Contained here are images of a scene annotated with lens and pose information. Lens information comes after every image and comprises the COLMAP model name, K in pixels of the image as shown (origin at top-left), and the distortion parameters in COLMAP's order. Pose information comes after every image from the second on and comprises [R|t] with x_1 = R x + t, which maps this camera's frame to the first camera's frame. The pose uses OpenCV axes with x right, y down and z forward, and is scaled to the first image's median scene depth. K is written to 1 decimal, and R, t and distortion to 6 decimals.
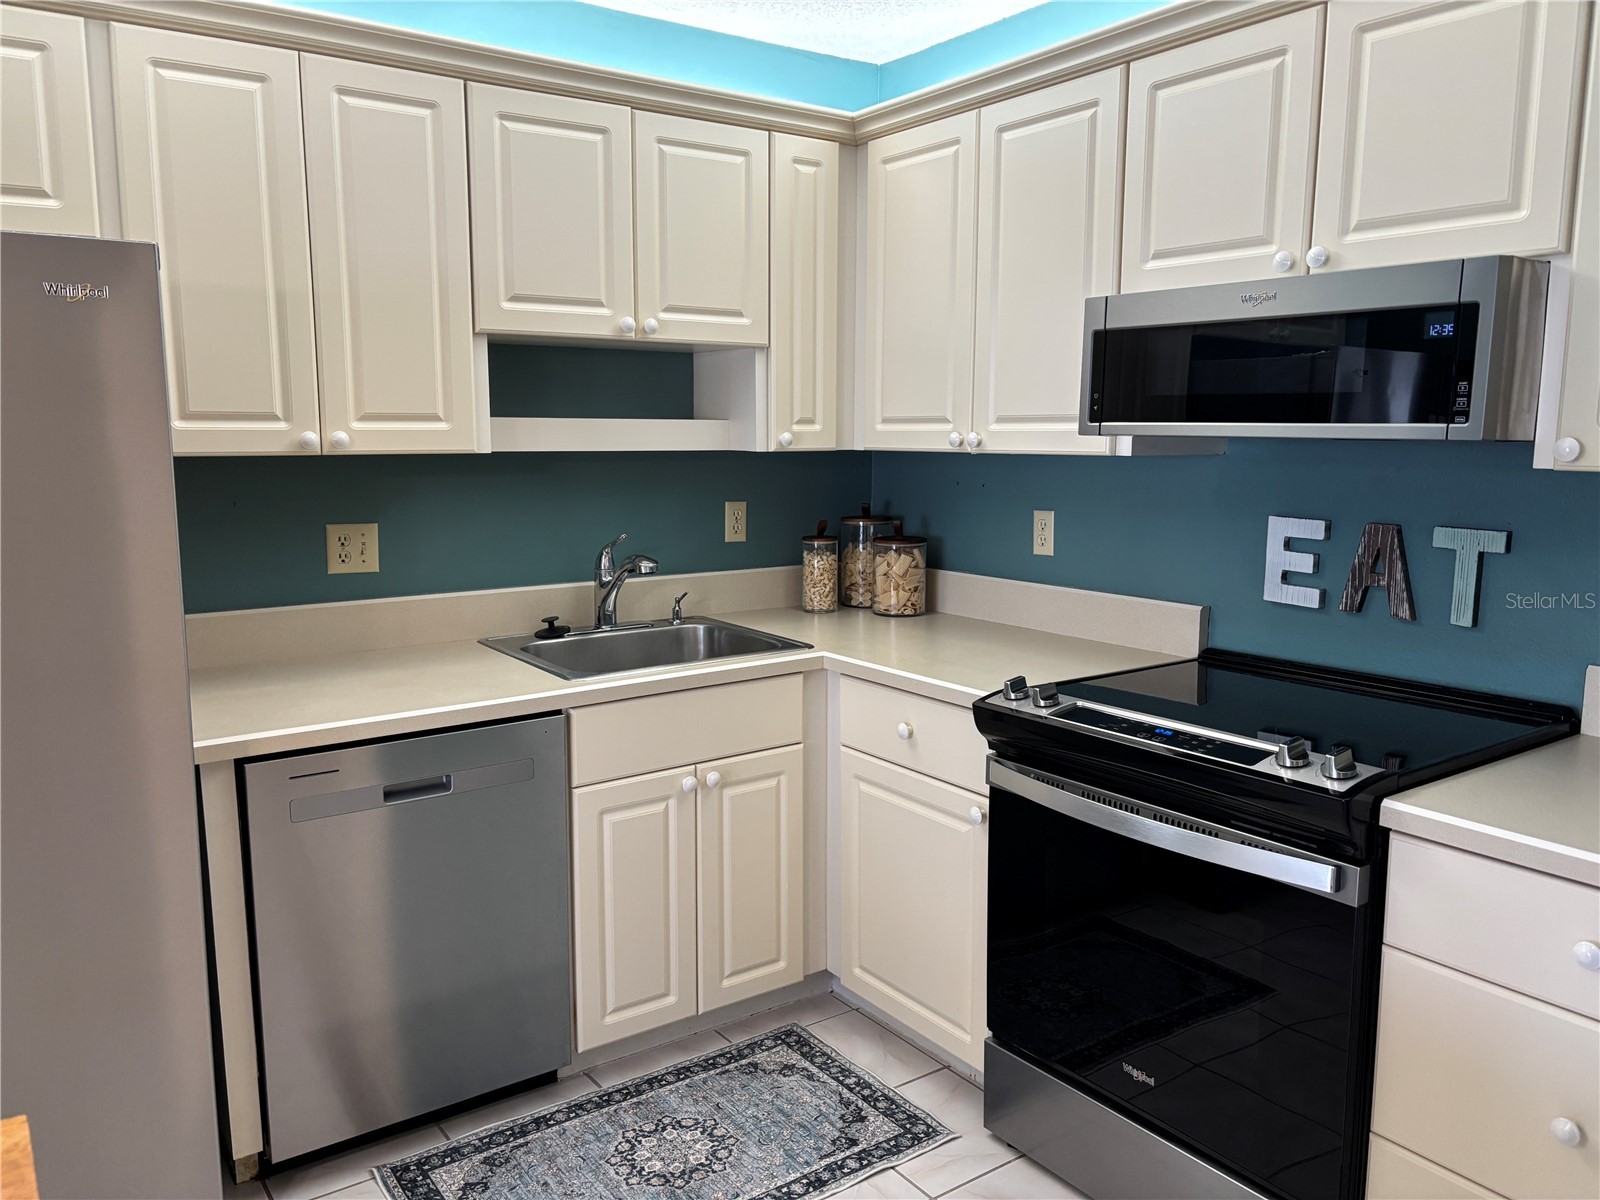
lens RADIAL K [[1204.2, 0, 743.7], [0, 1204.2, 624.6], [0, 0, 1]] dist [0.010843, -0.032364]
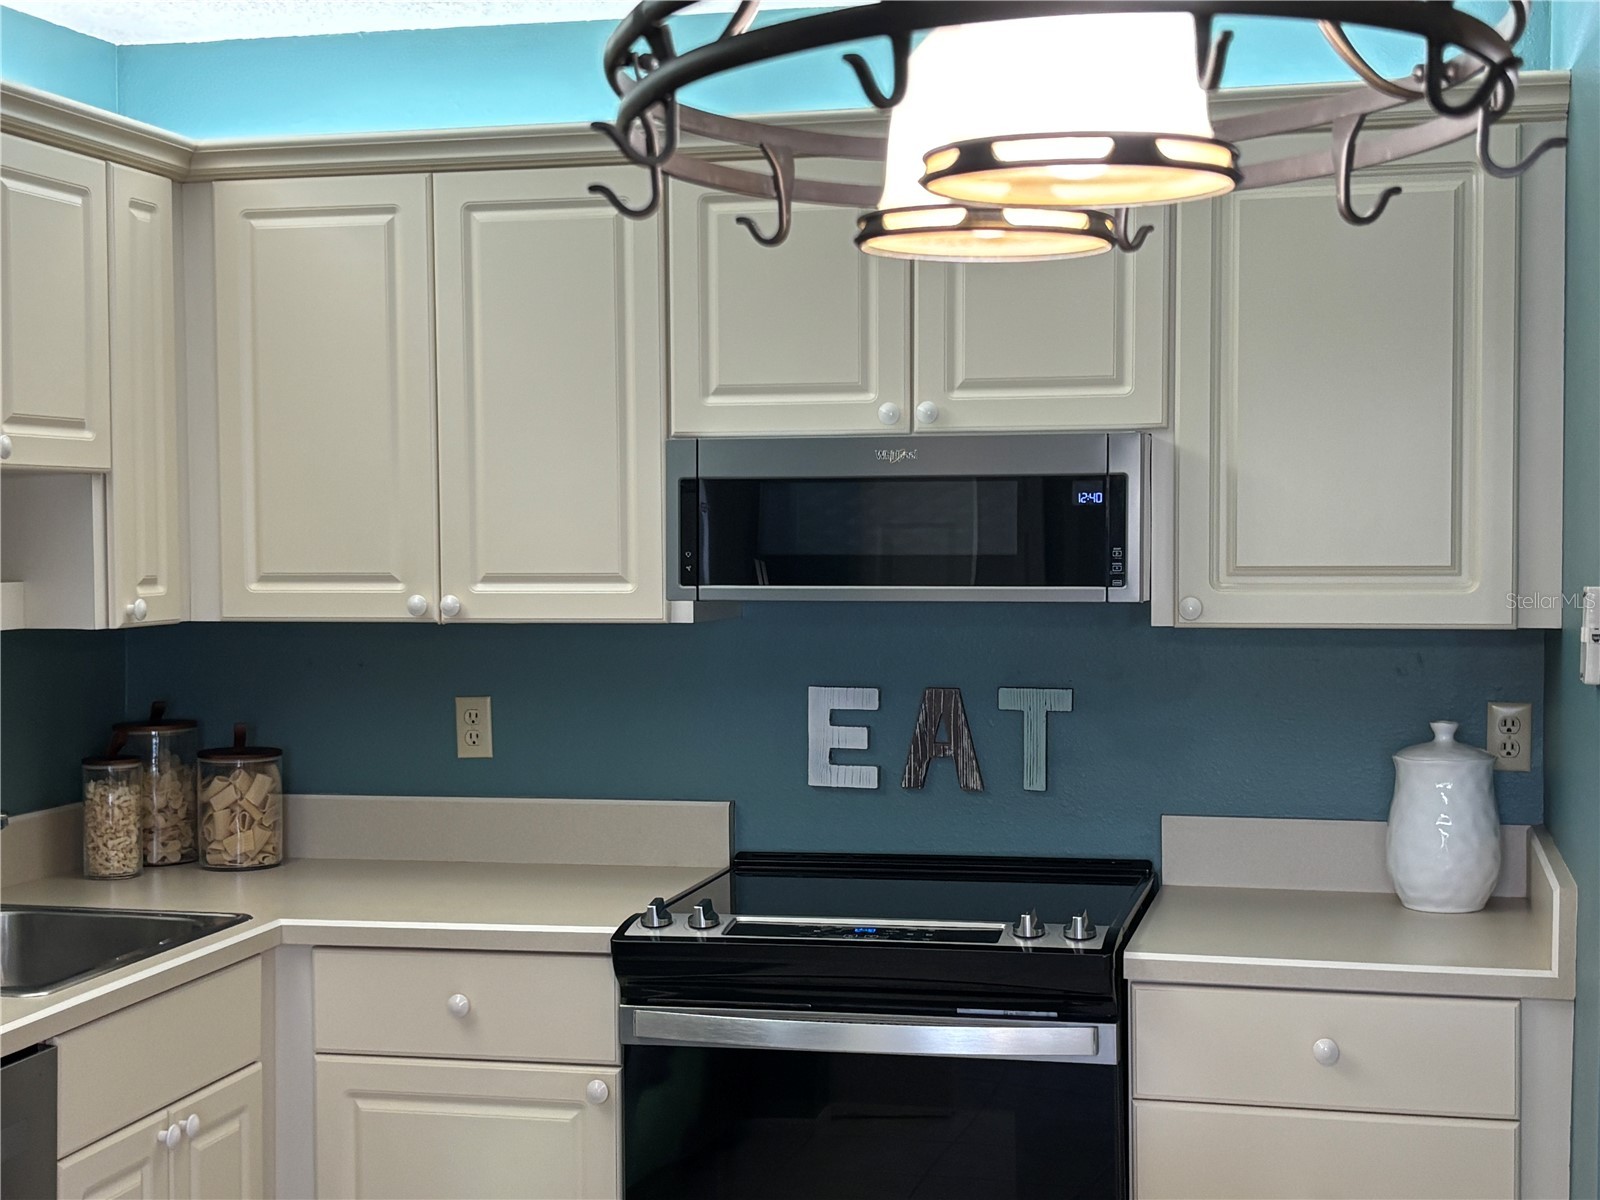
lens RADIAL K [[2354.1, 0, 799.3], [0, 2354.1, 604.6], [0, 0, 1]] dist [0.068310, 0.000000]
pose [[0.759269, -0.029735, 0.650097, -0.659033], [0.115157, 0.989330, -0.089244, 0.000025], [-0.640507, 0.142623, 0.754592, -0.257576]]
